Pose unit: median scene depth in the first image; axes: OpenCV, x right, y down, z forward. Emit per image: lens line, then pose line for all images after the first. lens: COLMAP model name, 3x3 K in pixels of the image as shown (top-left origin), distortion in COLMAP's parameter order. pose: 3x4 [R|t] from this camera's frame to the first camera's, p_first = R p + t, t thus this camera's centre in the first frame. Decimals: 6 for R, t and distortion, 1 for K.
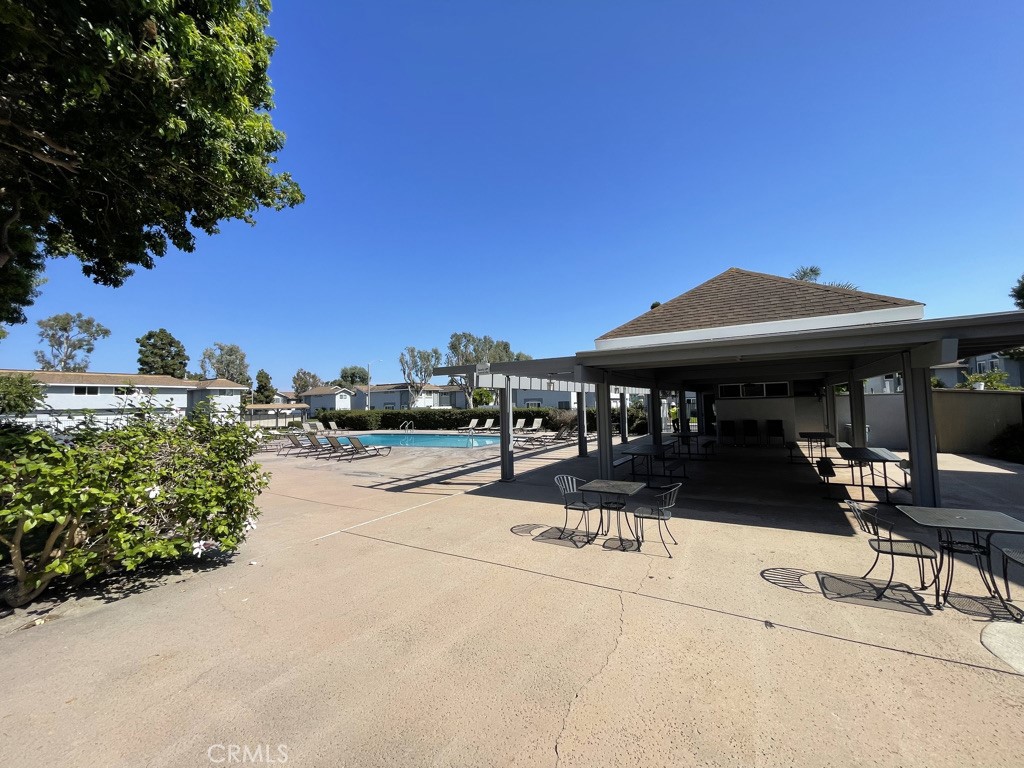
lens RADIAL K [[413.6, 0, 509.4], [0, 413.6, 382.7], [0, 0, 1]] dist [-0.003662, 0.001138]
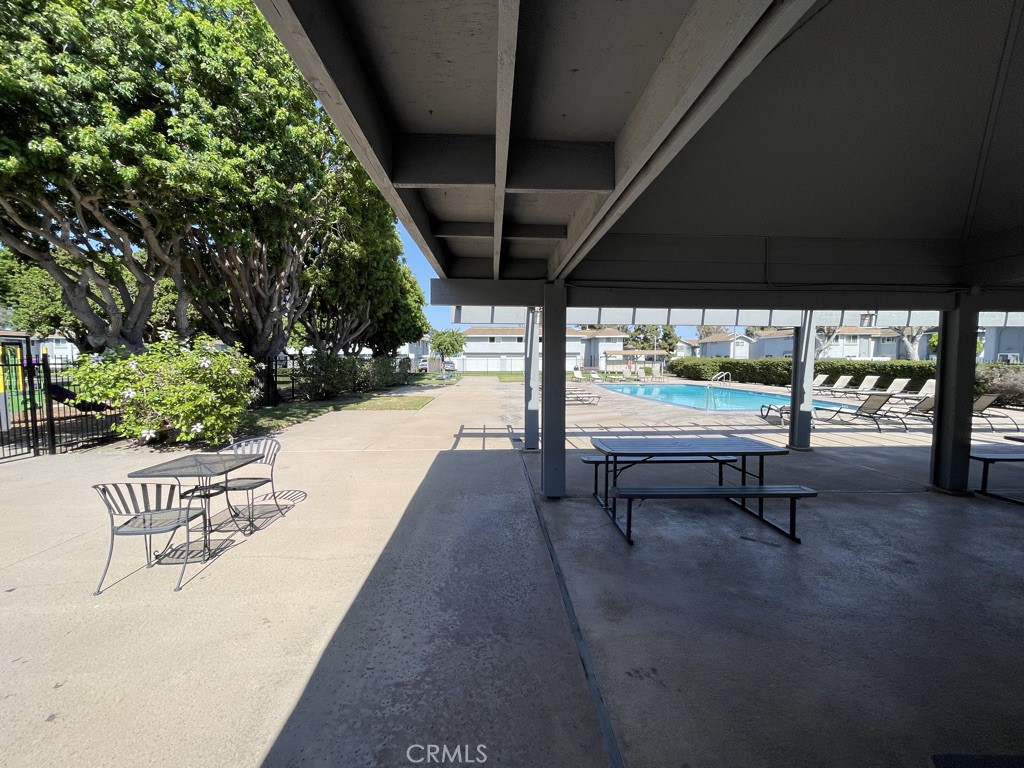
lens RADIAL K [[413.6, 0, 505.0], [0, 413.6, 384.4], [0, 0, 1]] dist [-0.003662, 0.001138]
pose [[0.556079, 0.077647, -0.827494, 0.093582], [0.029774, 0.993126, 0.113197, 0.005951], [0.830596, -0.087584, 0.549945, 0.093764]]
